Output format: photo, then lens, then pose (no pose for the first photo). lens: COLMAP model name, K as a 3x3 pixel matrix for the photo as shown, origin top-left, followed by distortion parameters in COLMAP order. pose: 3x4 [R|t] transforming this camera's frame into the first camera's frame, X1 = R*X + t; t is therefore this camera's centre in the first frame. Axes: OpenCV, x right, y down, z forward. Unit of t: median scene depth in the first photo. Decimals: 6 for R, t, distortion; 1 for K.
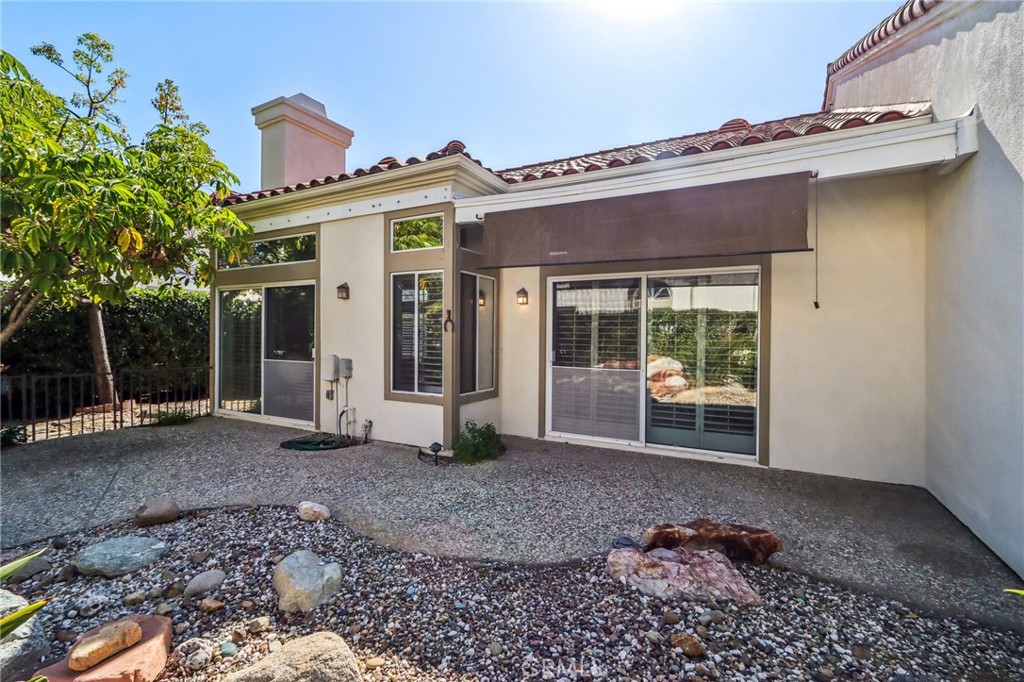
lens RADIAL K [[472.8, 0, 507.6], [0, 472.8, 337.1], [0, 0, 1]] dist [0.000927, -0.000342]
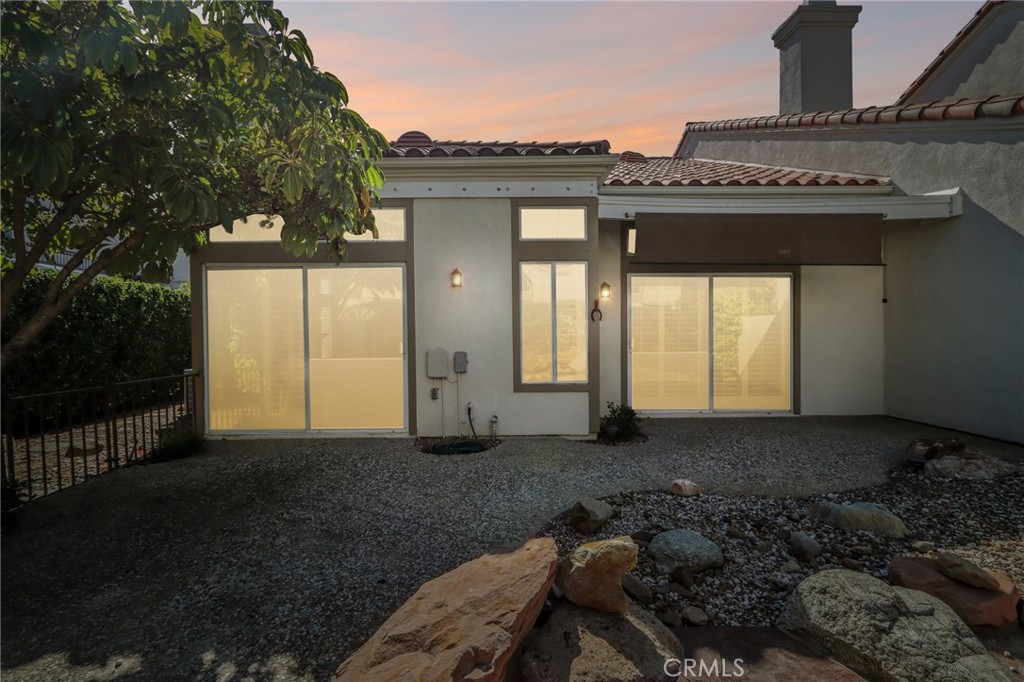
lens RADIAL K [[470.3, 0, 512.0], [0, 470.3, 341.0], [0, 0, 1]] dist [0.000312, -0.000440]
pose [[0.867662, -0.022540, 0.496644, -0.823492], [0.016931, 0.999732, 0.015794, 0.013352], [-0.496867, -0.005295, 0.867811, 0.188159]]
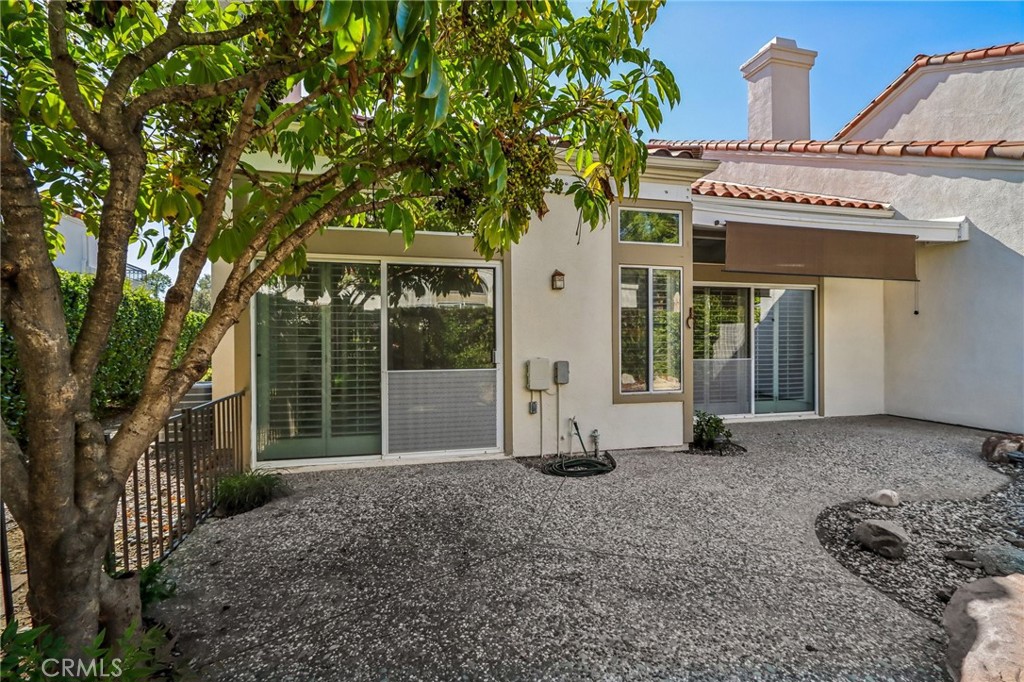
lens RADIAL K [[470.3, 0, 512.0], [0, 470.3, 341.0], [0, 0, 1]] dist [0.000312, -0.000440]
pose [[0.729060, -0.015050, 0.684284, -1.132119], [0.012158, 0.999885, 0.009038, 0.001207], [-0.684342, 0.001730, 0.729159, 0.530067]]
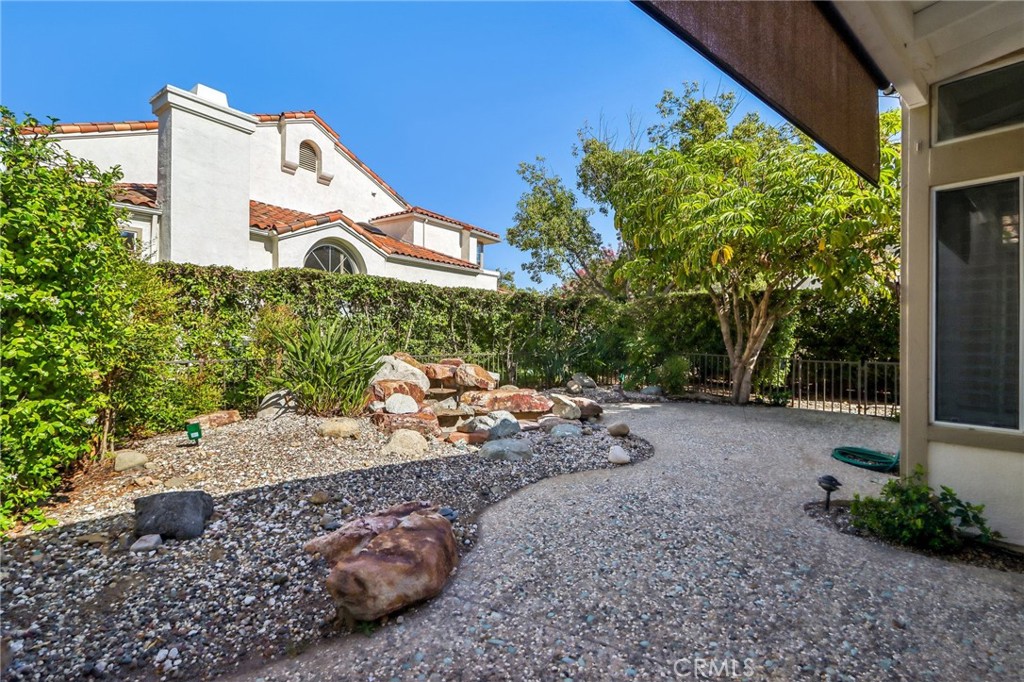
lens RADIAL K [[470.3, 0, 512.0], [0, 470.3, 341.0], [0, 0, 1]] dist [0.000312, -0.000440]
pose [[-0.354182, 0.000946, -0.935176, 0.588511], [-0.009933, 0.999939, 0.004774, 0.034544], [0.935124, 0.010980, -0.354151, 0.776932]]
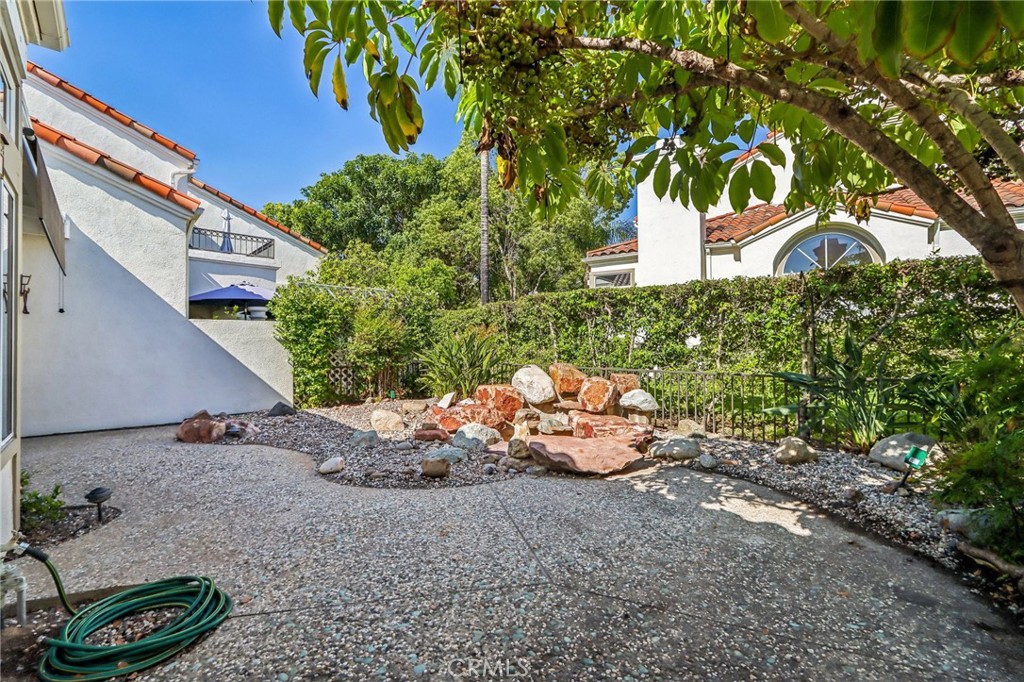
lens RADIAL K [[467.4, 0, 507.2], [0, 467.4, 340.8], [0, 0, 1]] dist [-0.001516, -0.000407]
pose [[-0.937027, -0.001955, 0.349252, -0.857044], [-0.002656, 0.999995, -0.001528, 0.019133], [-0.349248, -0.002360, -0.937027, 1.337026]]
